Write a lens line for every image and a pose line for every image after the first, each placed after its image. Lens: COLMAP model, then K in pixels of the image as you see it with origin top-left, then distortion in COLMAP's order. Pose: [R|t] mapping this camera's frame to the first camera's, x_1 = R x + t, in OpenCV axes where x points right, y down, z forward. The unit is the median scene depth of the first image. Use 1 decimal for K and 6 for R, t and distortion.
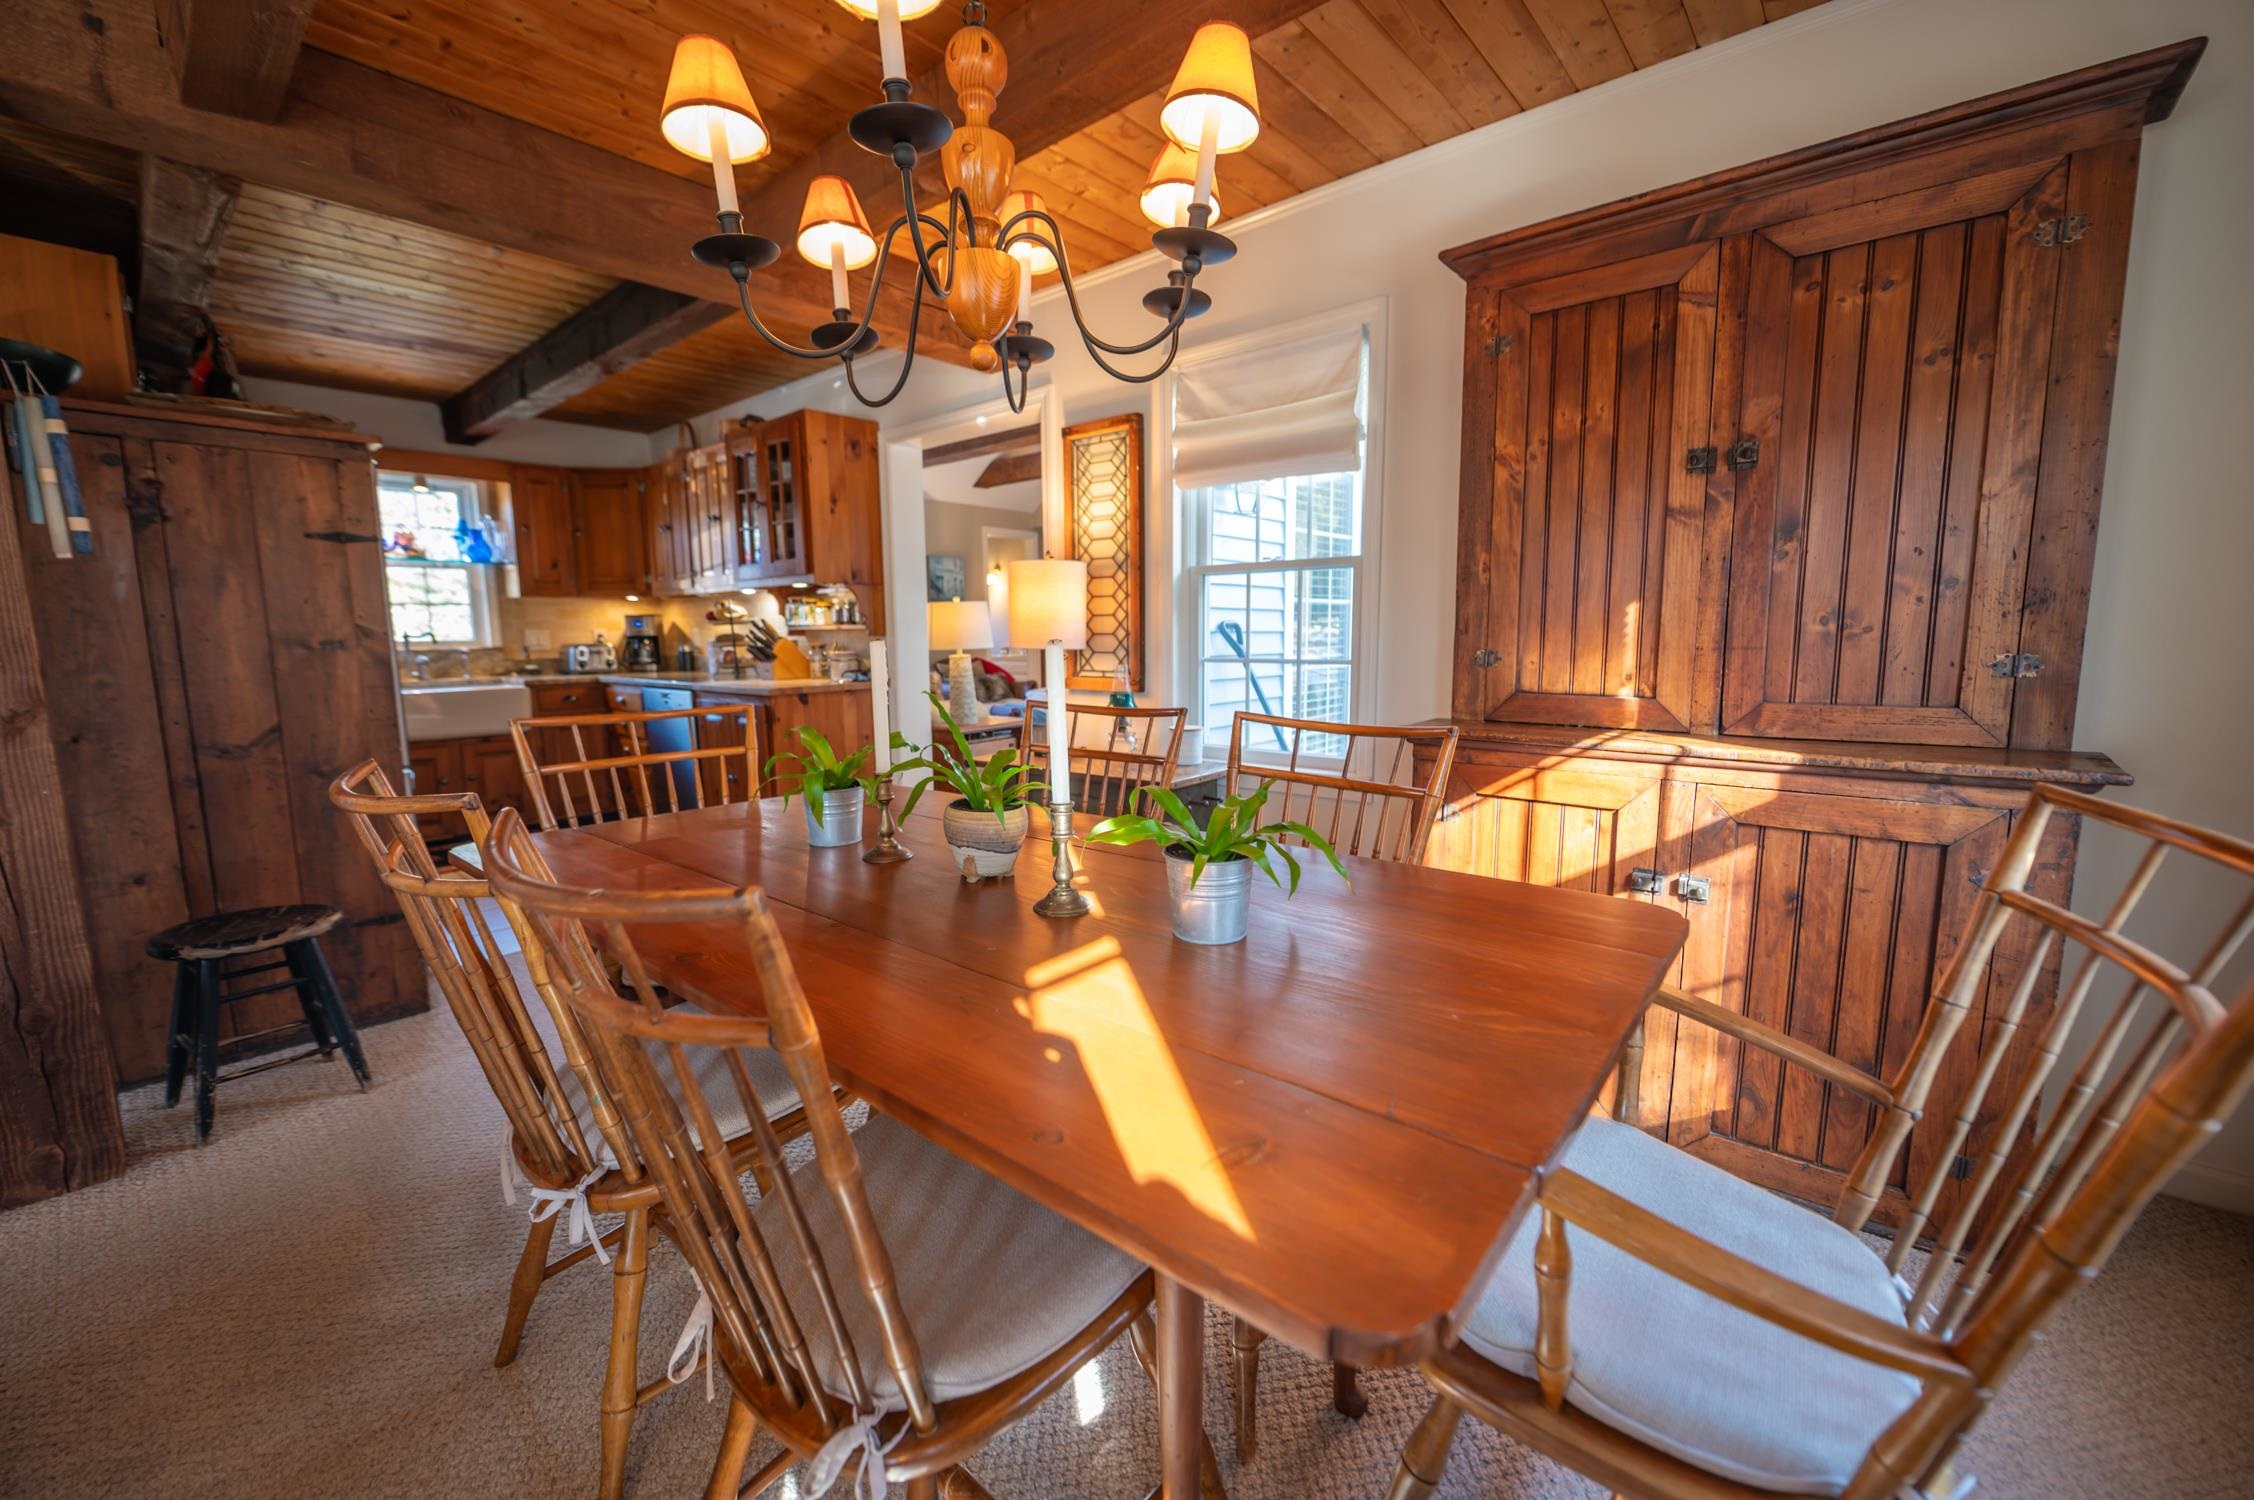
lens RADIAL K [[886.6, 0, 1127.0], [0, 886.6, 750.0], [0, 0, 1]] dist [-0.006361, 0.000074]
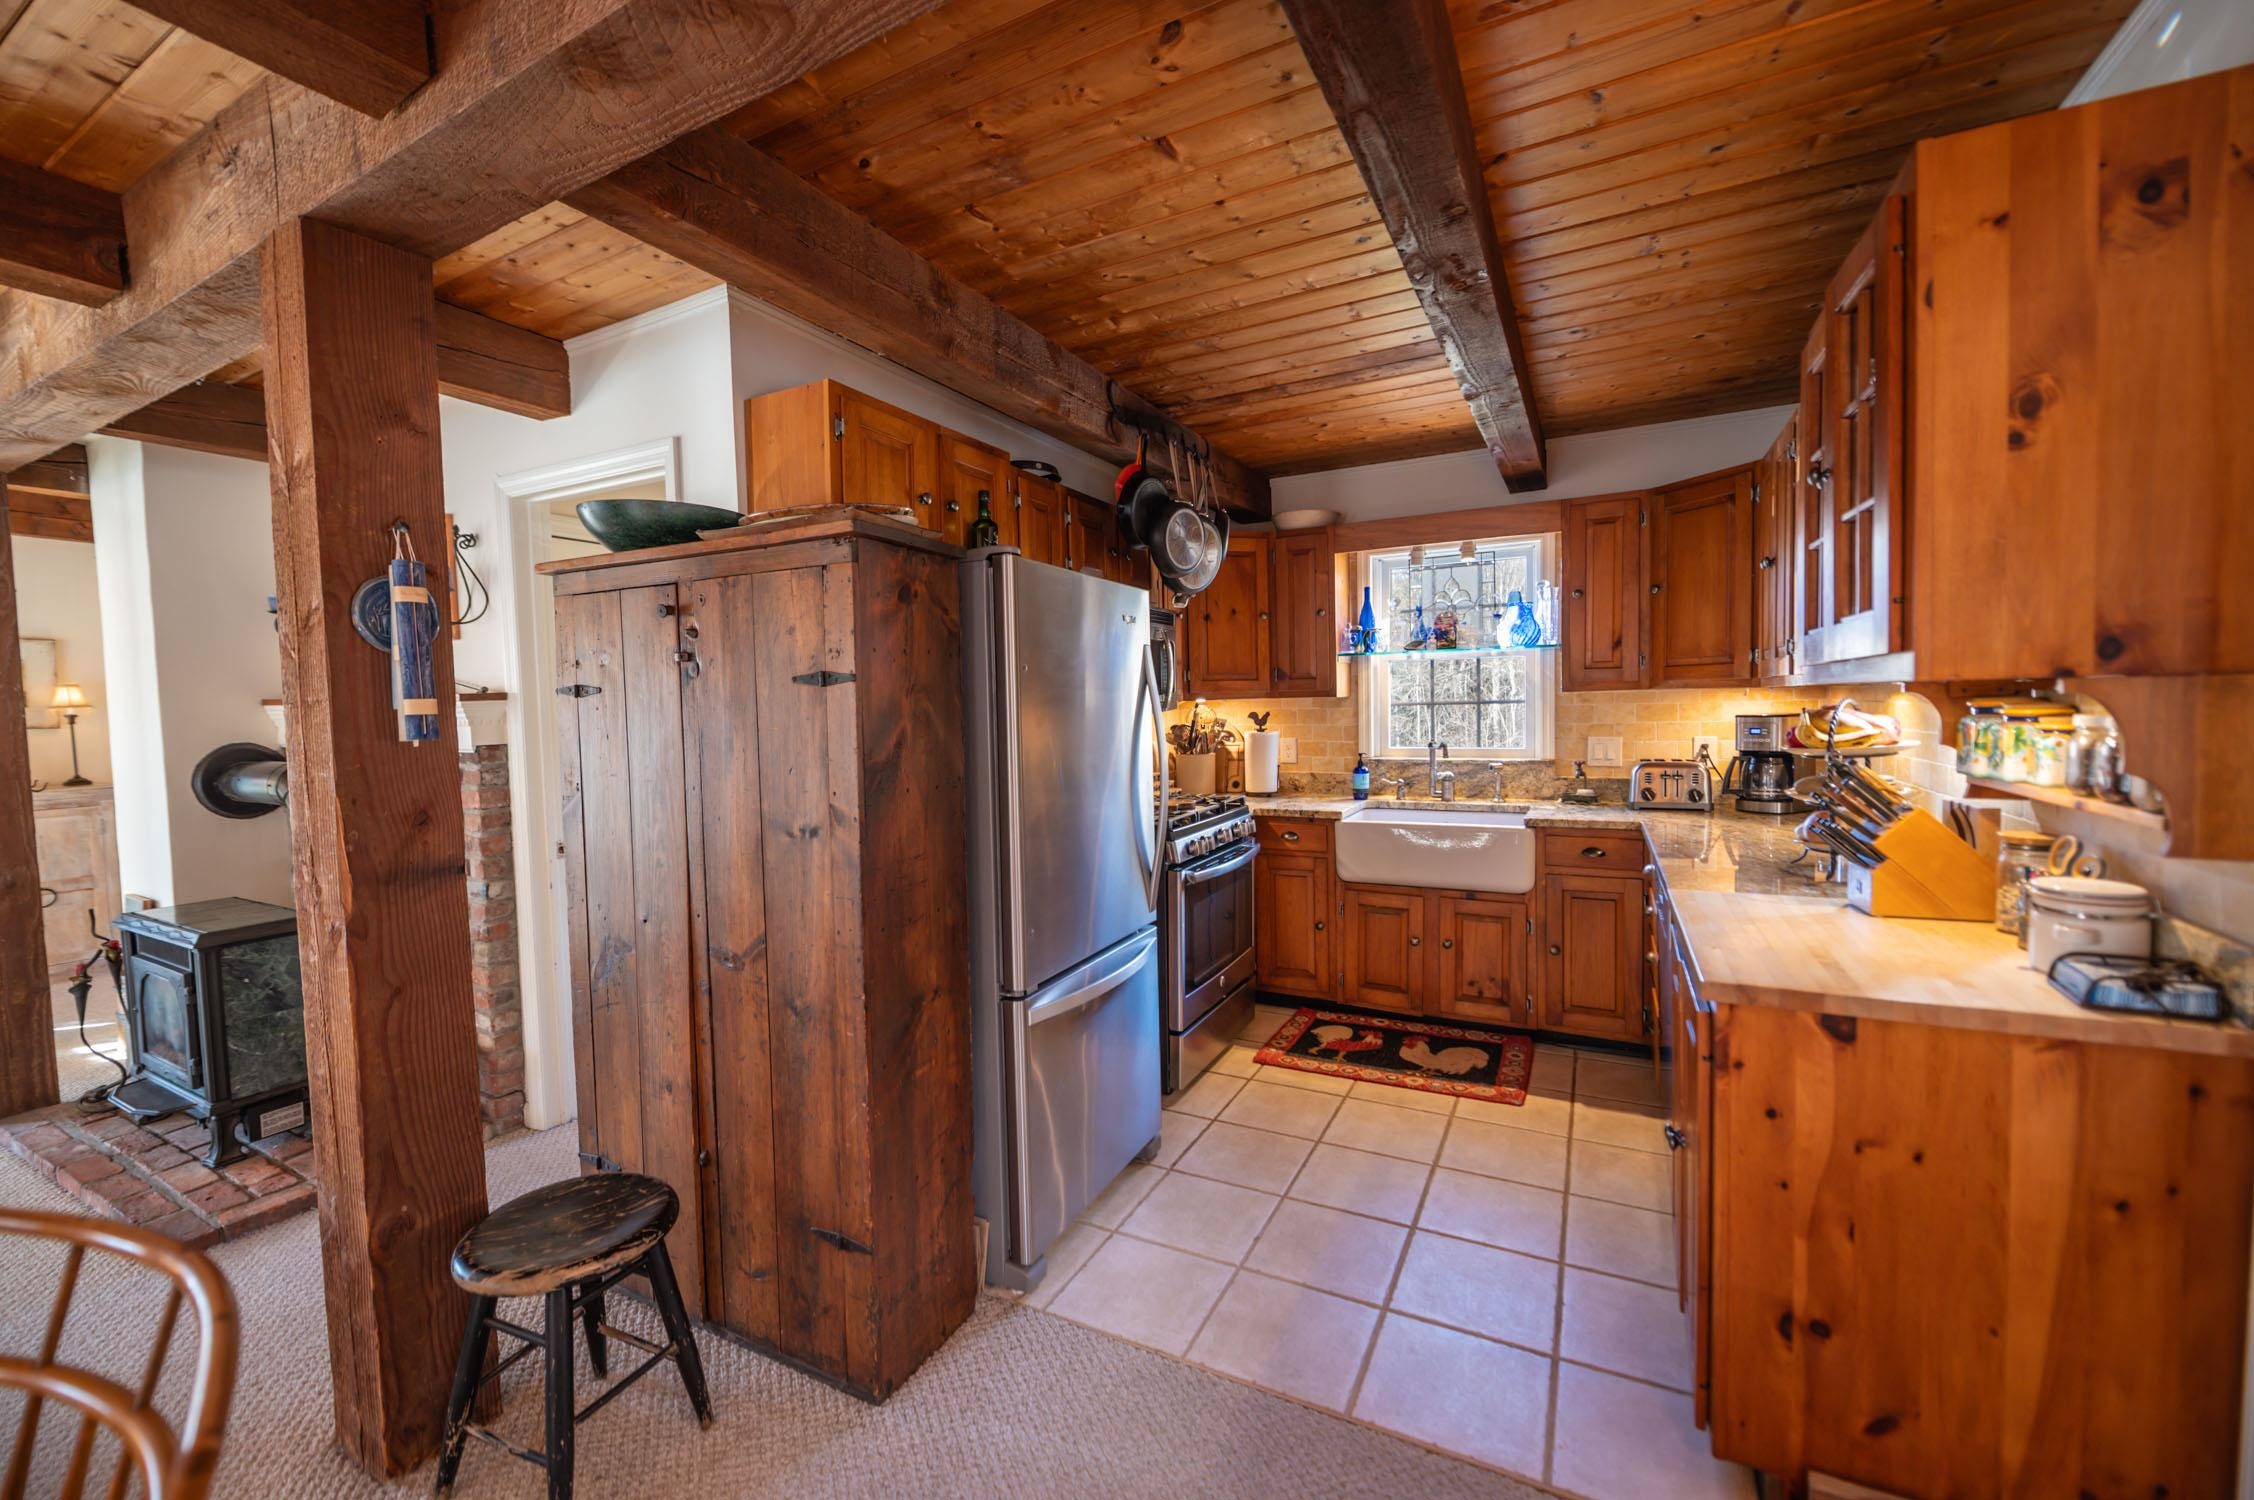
lens RADIAL K [[886.6, 0, 1127.0], [0, 886.6, 750.0], [0, 0, 1]] dist [-0.006361, 0.000074]
pose [[0.216420, 0.058300, -0.974558, -0.133552], [-0.114171, 0.992878, 0.034043, -0.183524], [0.969602, 0.103898, 0.221535, 0.840130]]
